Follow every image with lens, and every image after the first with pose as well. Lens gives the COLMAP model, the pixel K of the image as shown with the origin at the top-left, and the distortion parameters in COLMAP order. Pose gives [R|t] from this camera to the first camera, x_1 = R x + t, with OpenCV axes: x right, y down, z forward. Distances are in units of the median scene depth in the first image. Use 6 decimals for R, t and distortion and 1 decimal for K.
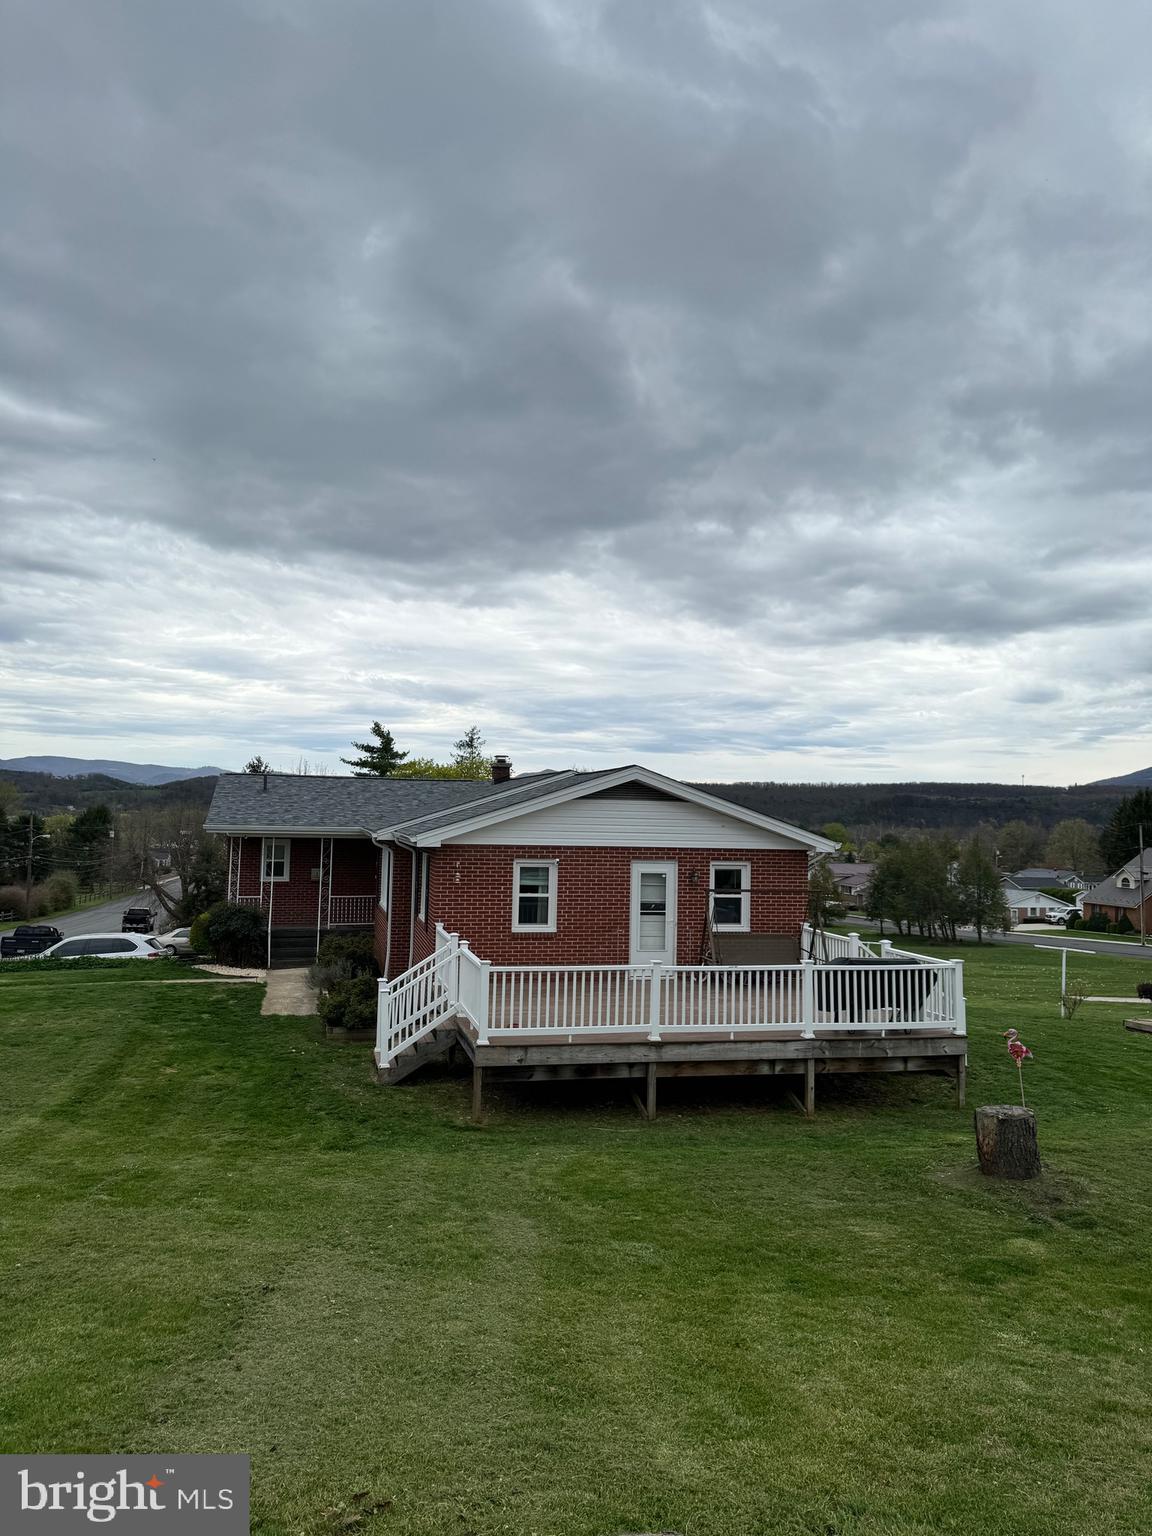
lens RADIAL K [[1077.1, 0, 580.7], [0, 1077.1, 769.7], [0, 0, 1]] dist [-0.002627, -0.000049]
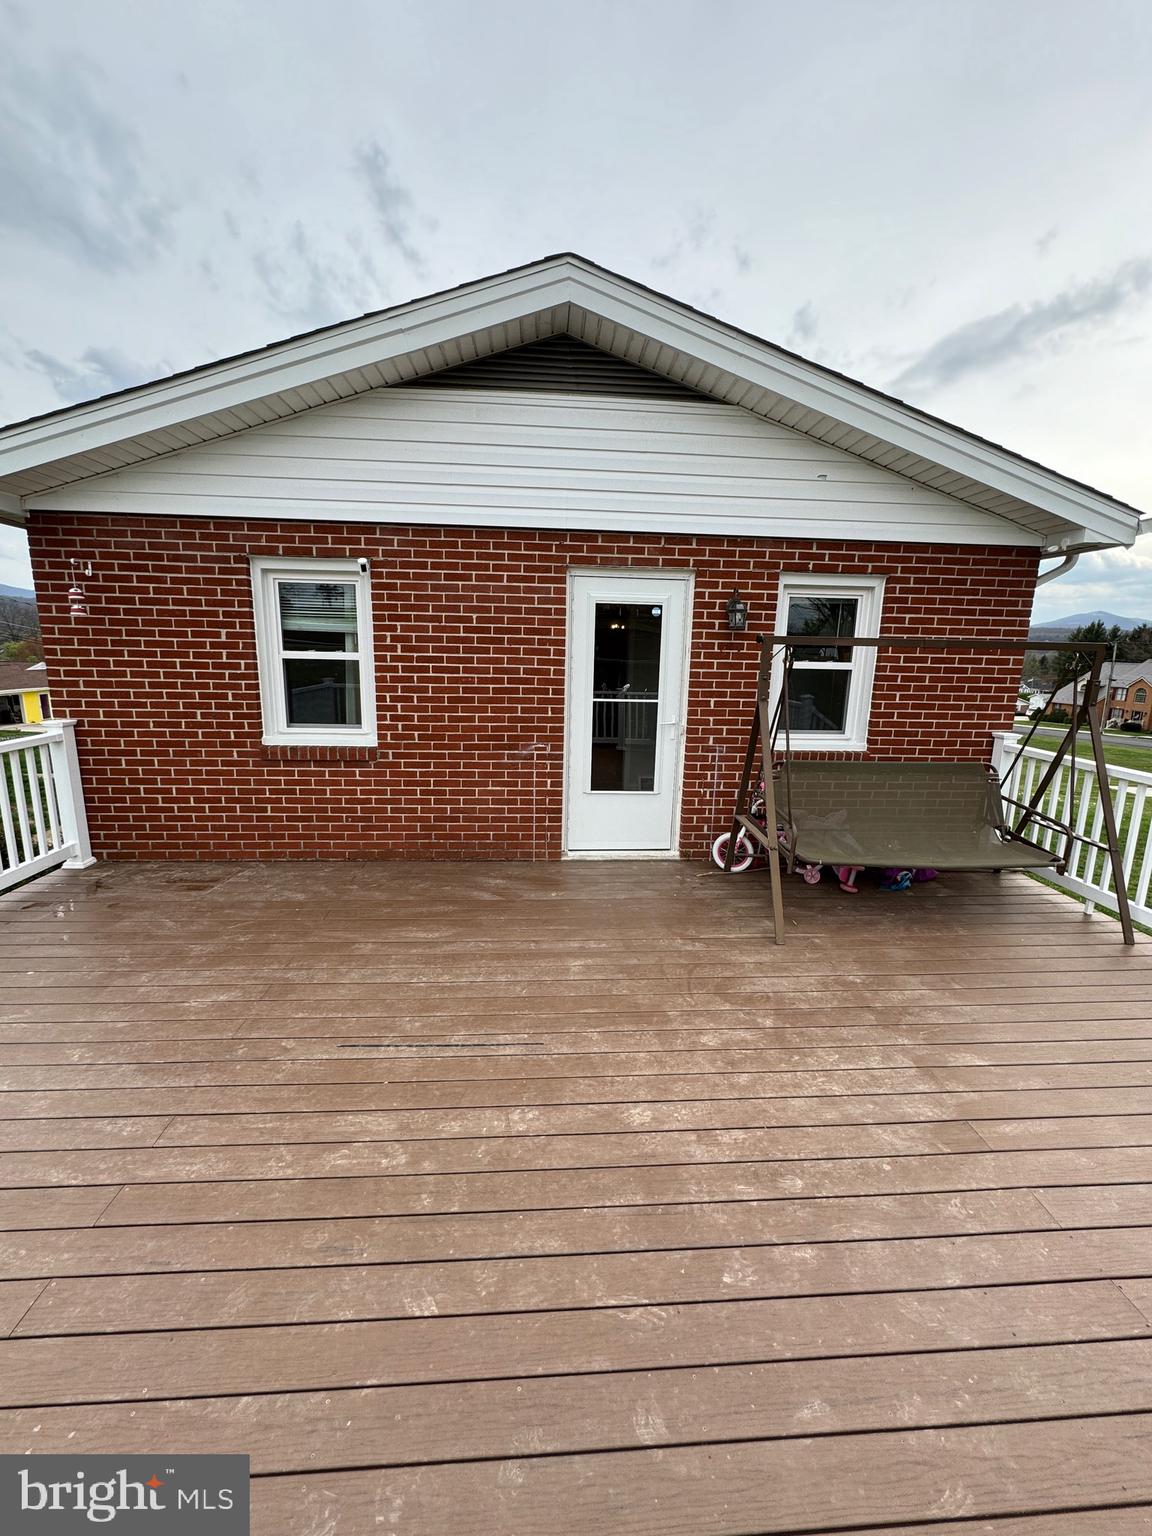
lens RADIAL K [[618.3, 0, 579.9], [0, 618.3, 752.1], [0, 0, 1]] dist [-0.001842, -0.000023]
pose [[0.987497, 0.040251, -0.152413, 0.086889], [0.003826, 0.960448, 0.278433, 0.086009], [0.157592, -0.275535, 0.948286, 0.774128]]
